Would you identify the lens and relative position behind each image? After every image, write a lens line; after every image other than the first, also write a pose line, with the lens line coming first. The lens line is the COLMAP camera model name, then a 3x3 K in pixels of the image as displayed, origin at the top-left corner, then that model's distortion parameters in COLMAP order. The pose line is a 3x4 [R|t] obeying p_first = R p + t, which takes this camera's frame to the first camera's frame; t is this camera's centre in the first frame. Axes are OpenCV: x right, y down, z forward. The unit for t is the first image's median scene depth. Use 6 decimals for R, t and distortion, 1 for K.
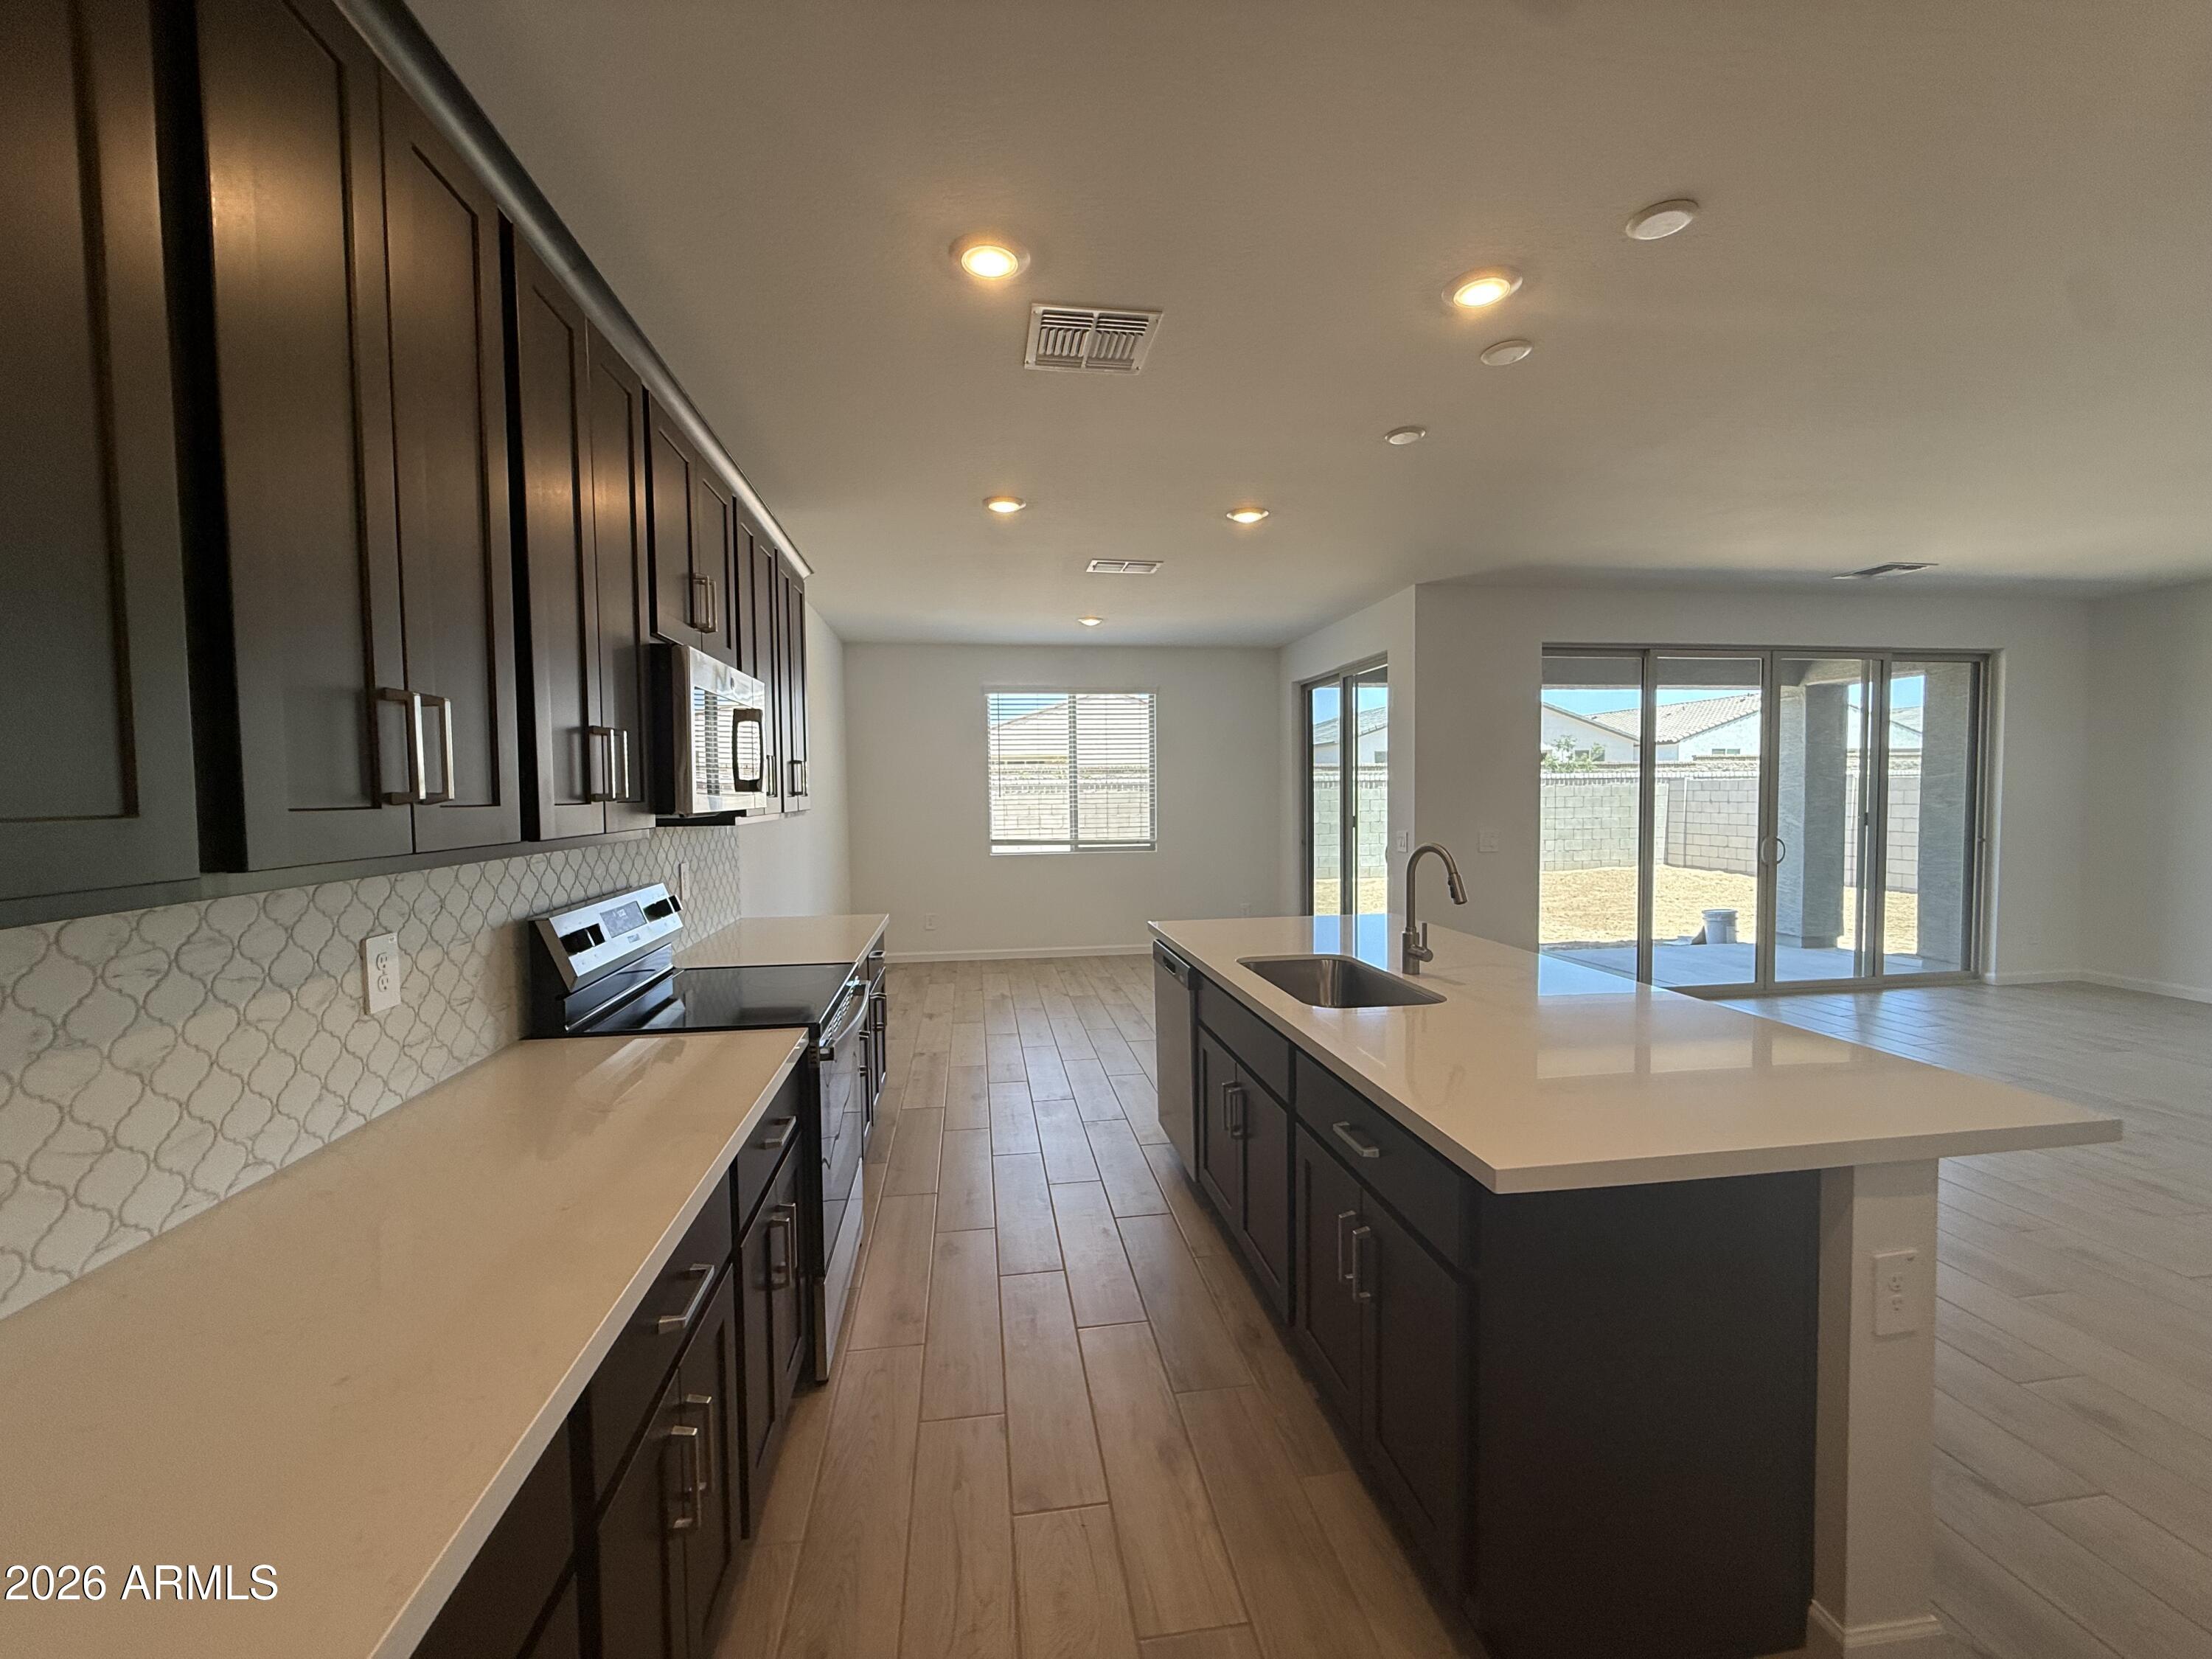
lens RADIAL K [[888.7, 0, 1096.1], [0, 888.7, 826.3], [0, 0, 1]] dist [0.002575, 0.000135]
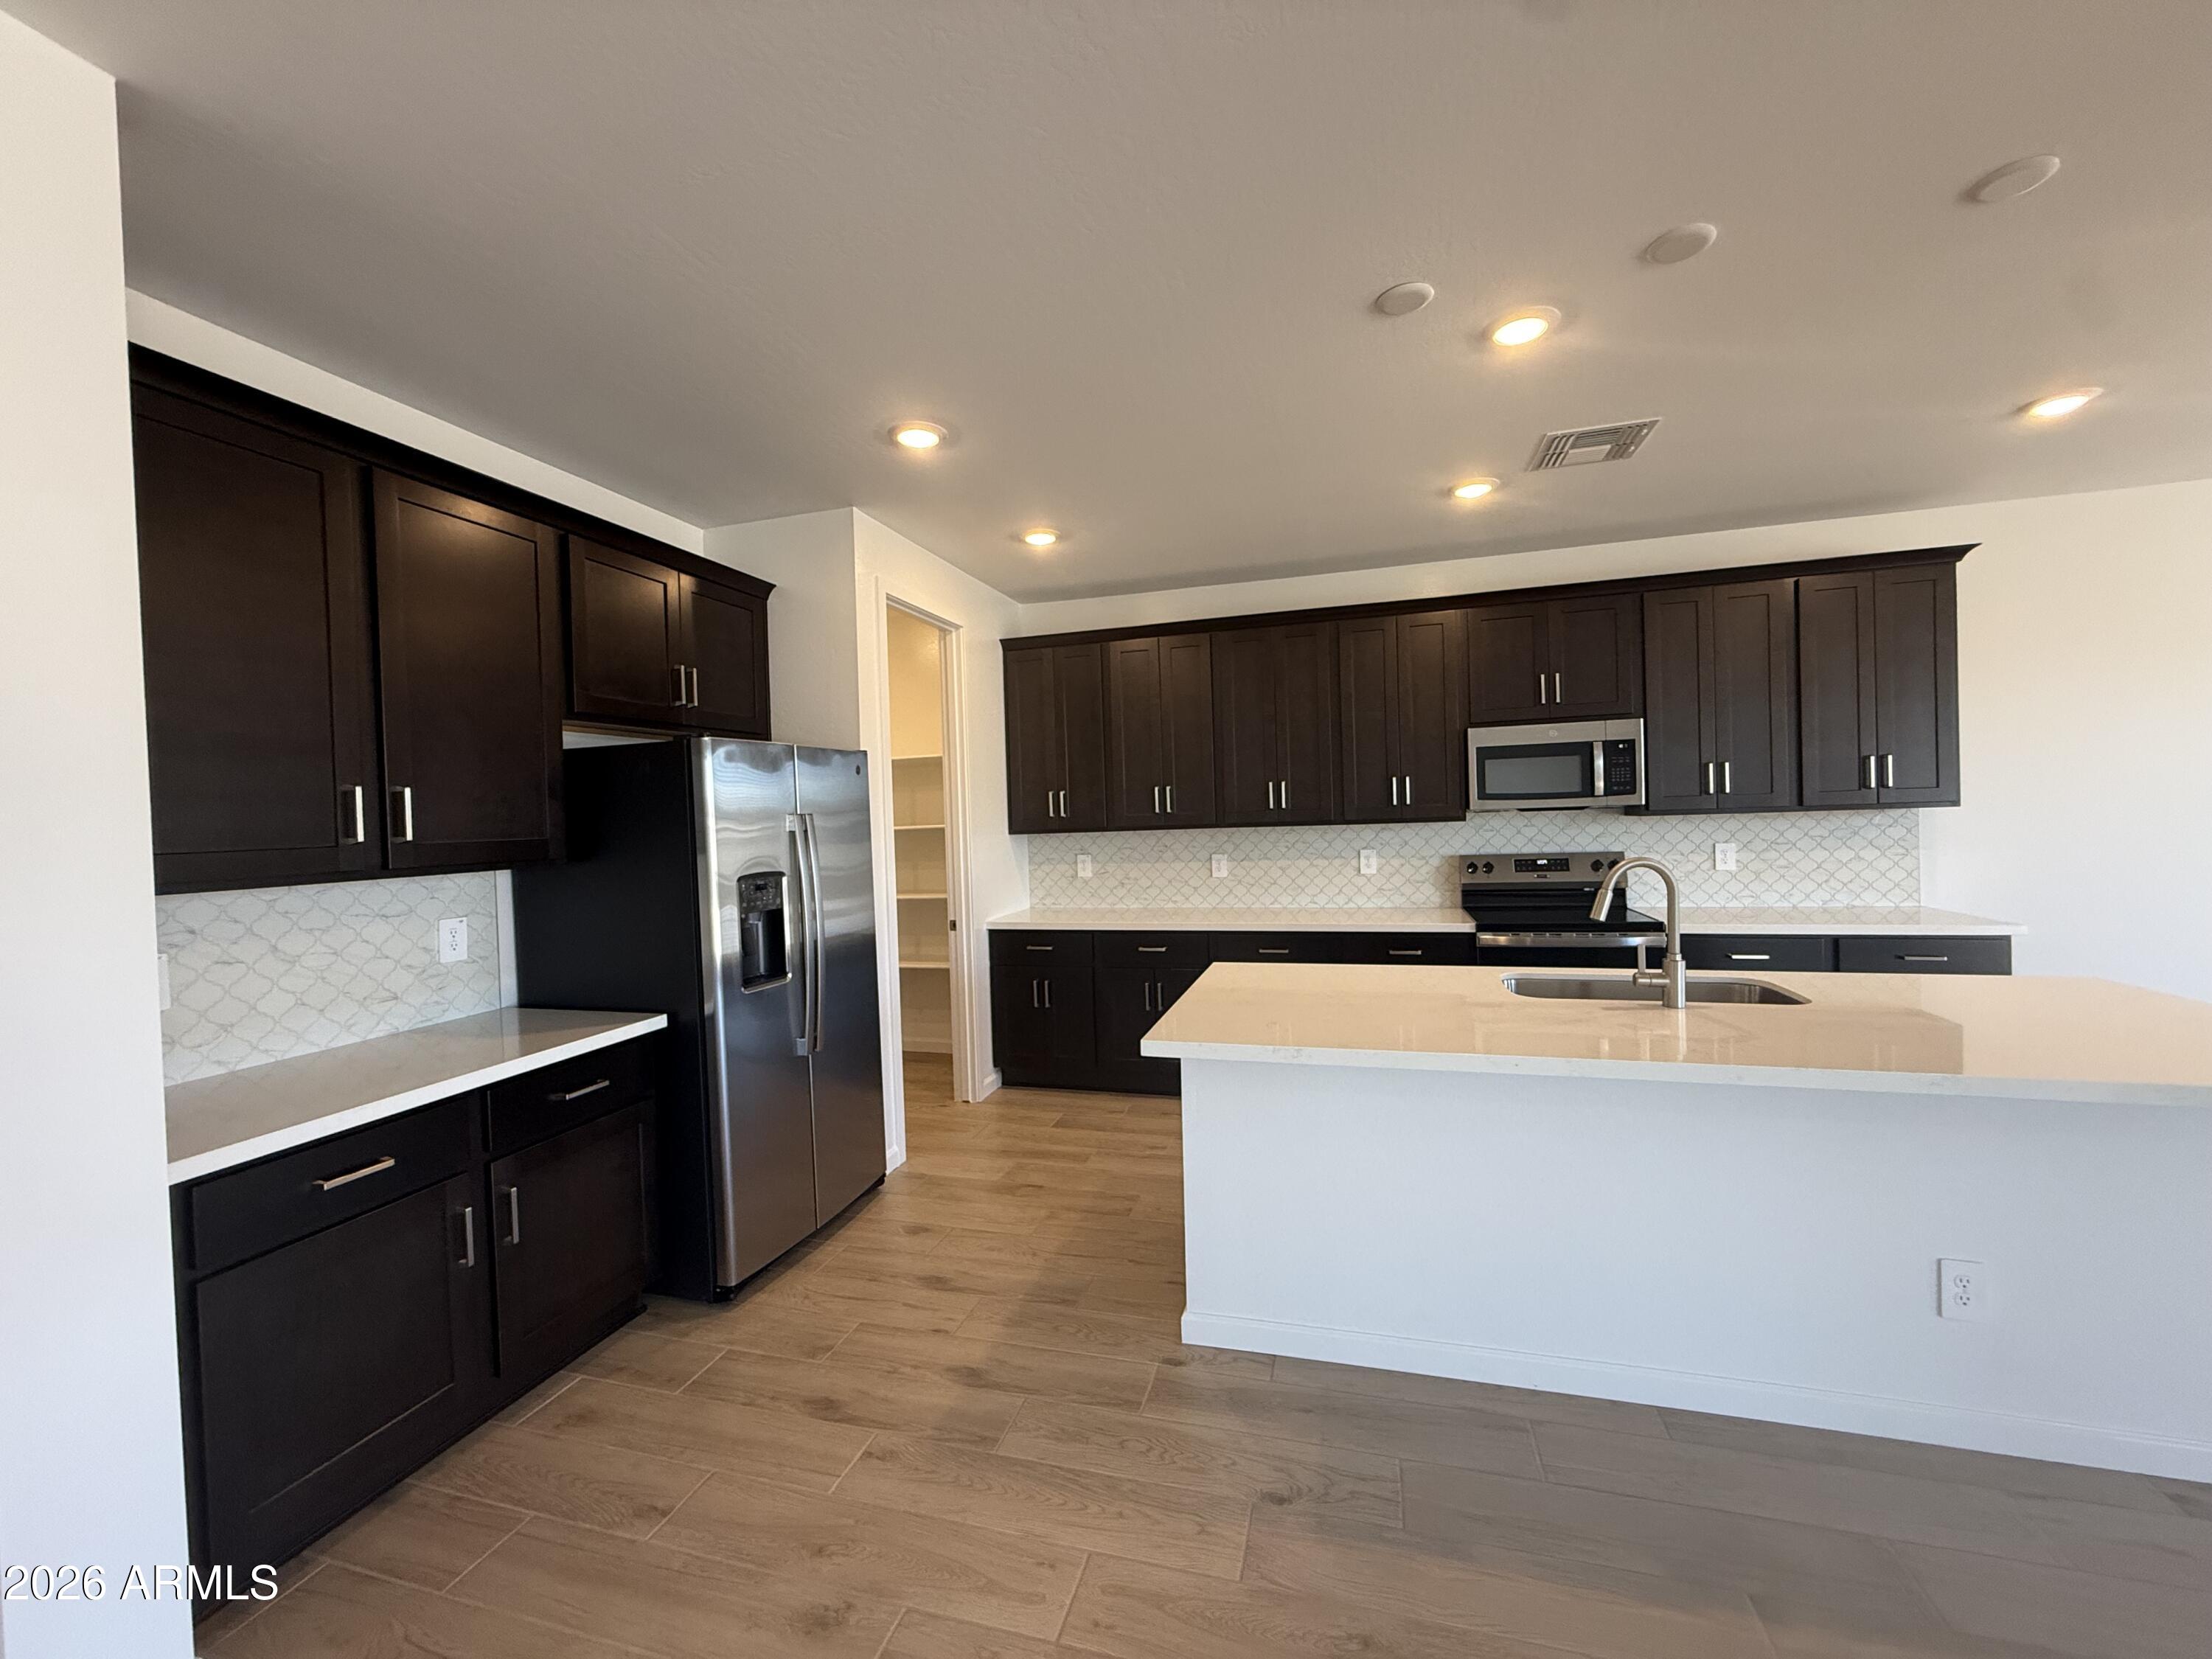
lens RADIAL K [[888.7, 0, 1103.4], [0, 888.7, 827.6], [0, 0, 1]] dist [0.002575, 0.000135]
pose [[-0.409613, 0.040317, -0.911368, 0.468988], [0.001024, 0.999043, 0.043735, -0.017396], [0.912259, 0.016982, -0.409262, 0.284218]]
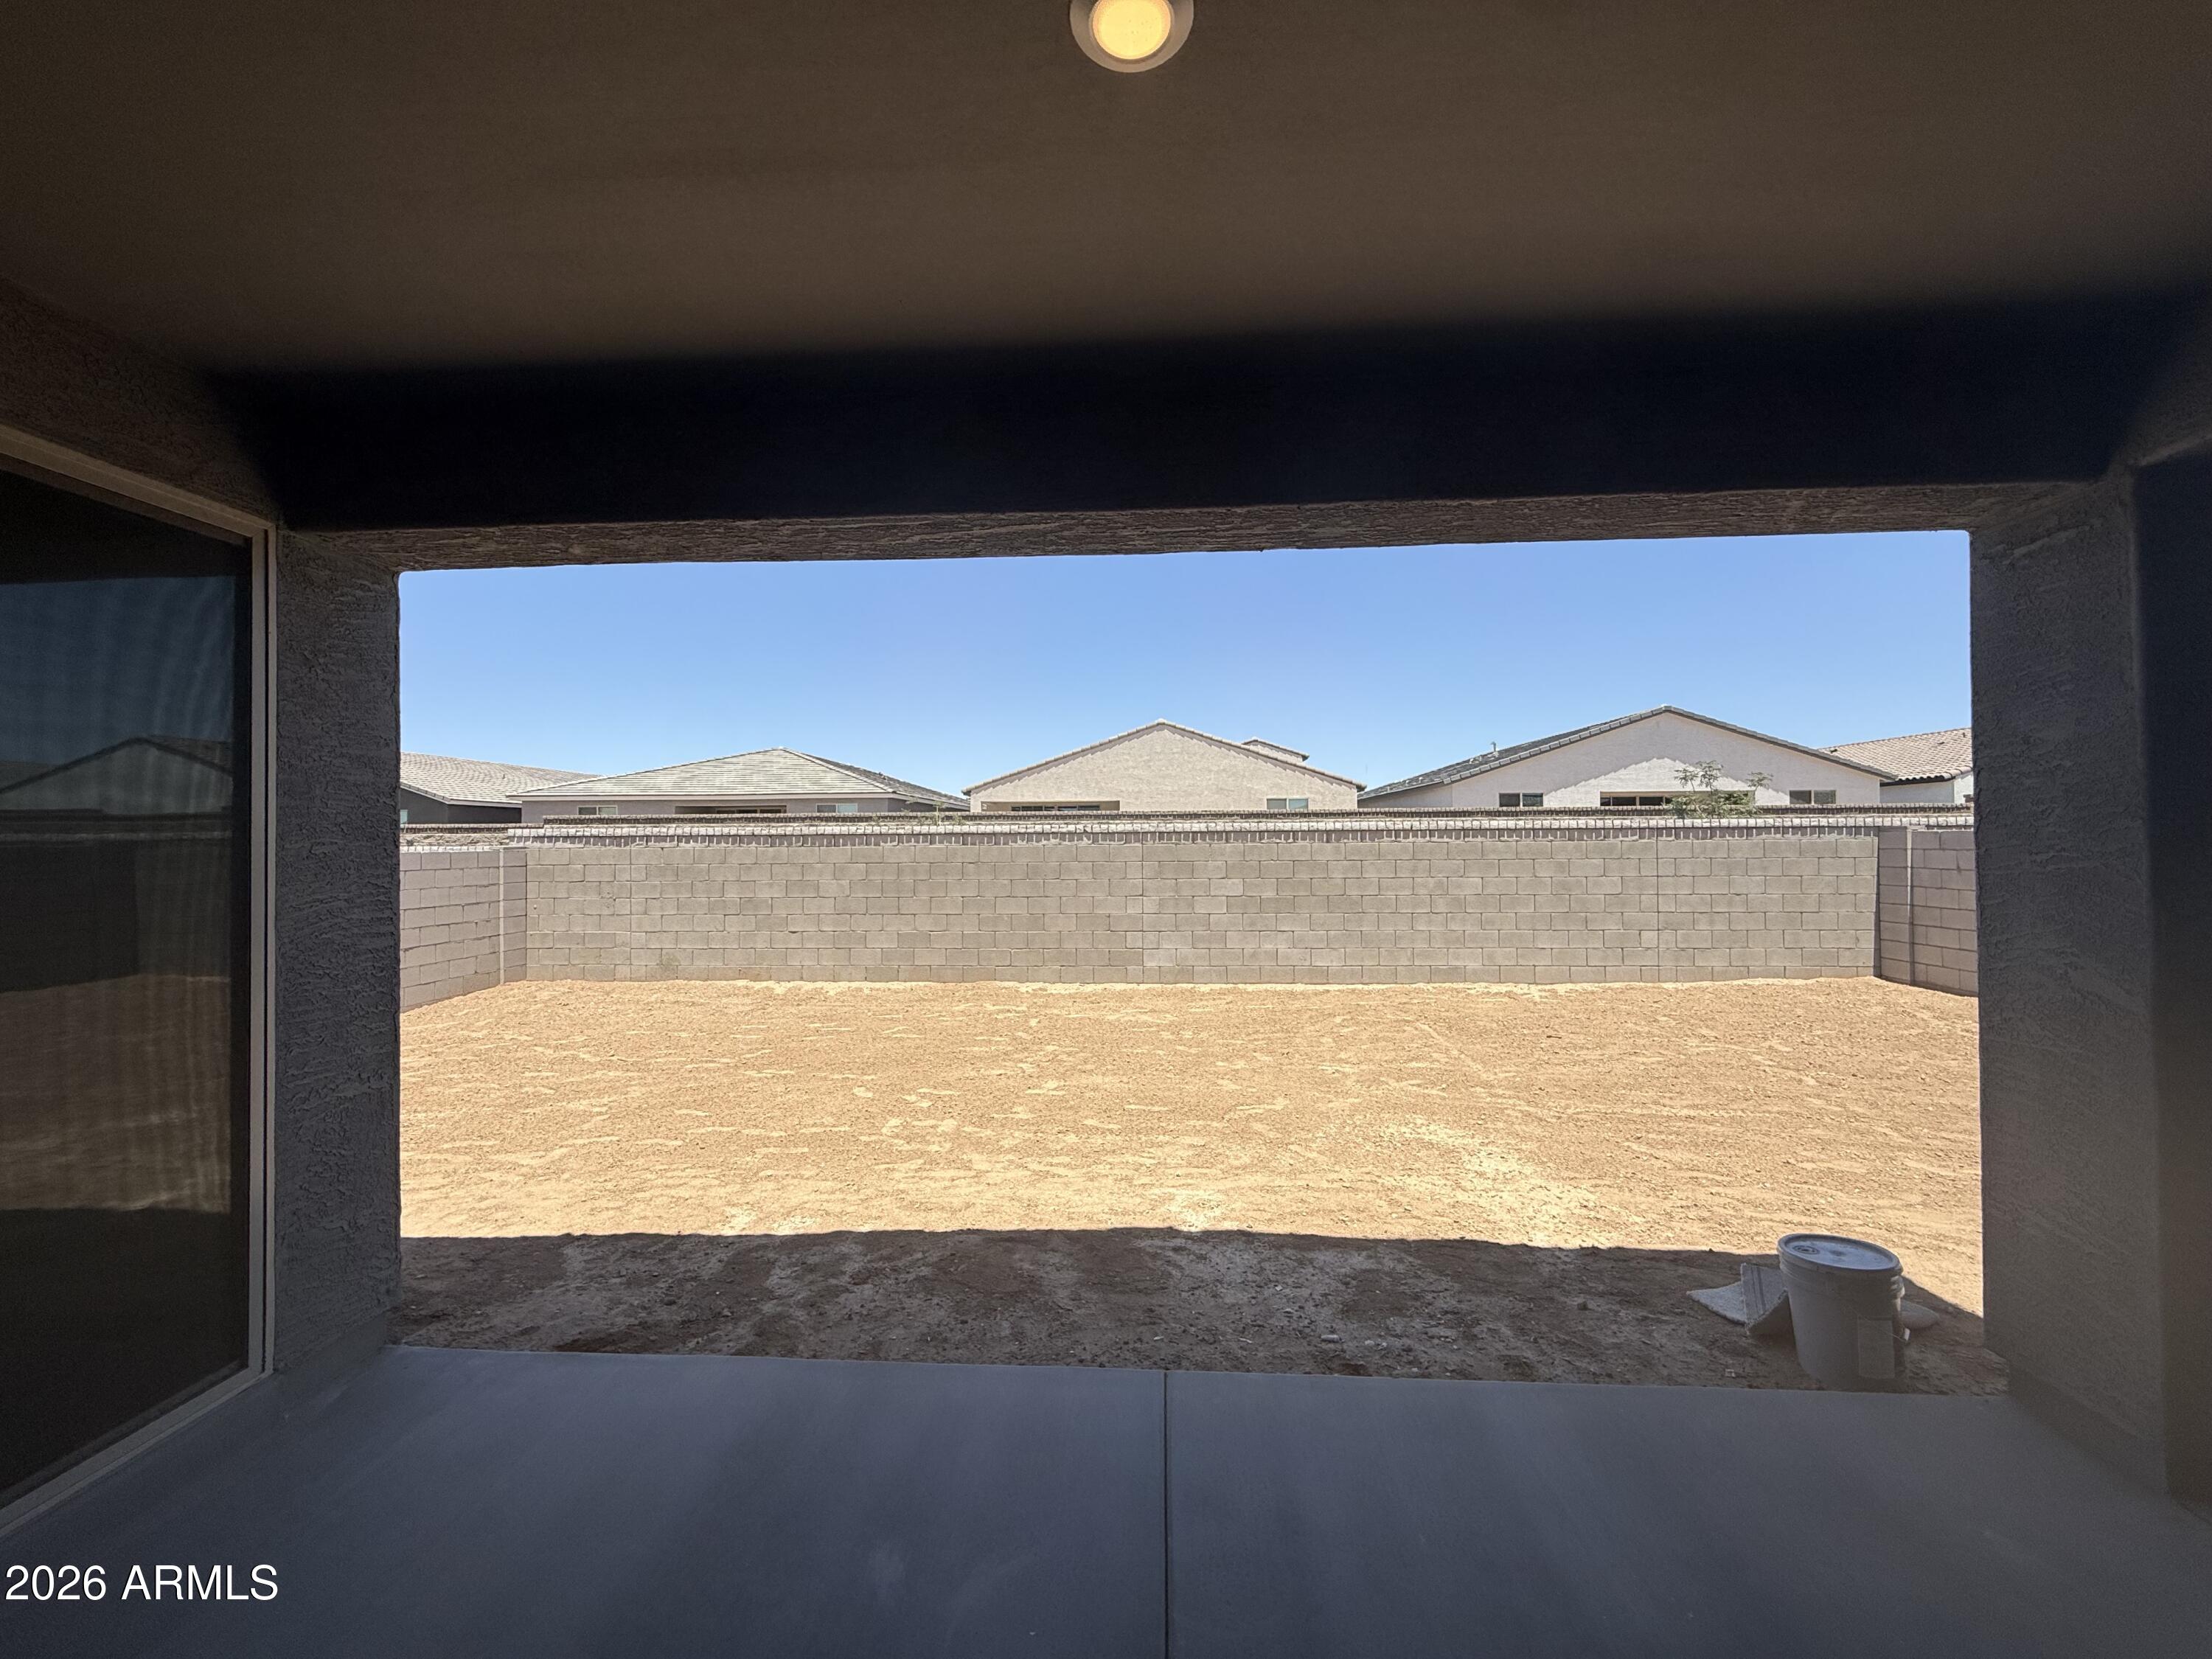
lens RADIAL K [[888.7, 0, 1100.3], [0, 888.7, 829.8], [0, 0, 1]] dist [0.002575, 0.000135]
pose [[0.979033, 0.004635, -0.203651, 0.602332], [-0.014477, 0.998796, -0.046864, -0.041700], [0.203189, 0.048830, 0.977921, 0.747501]]
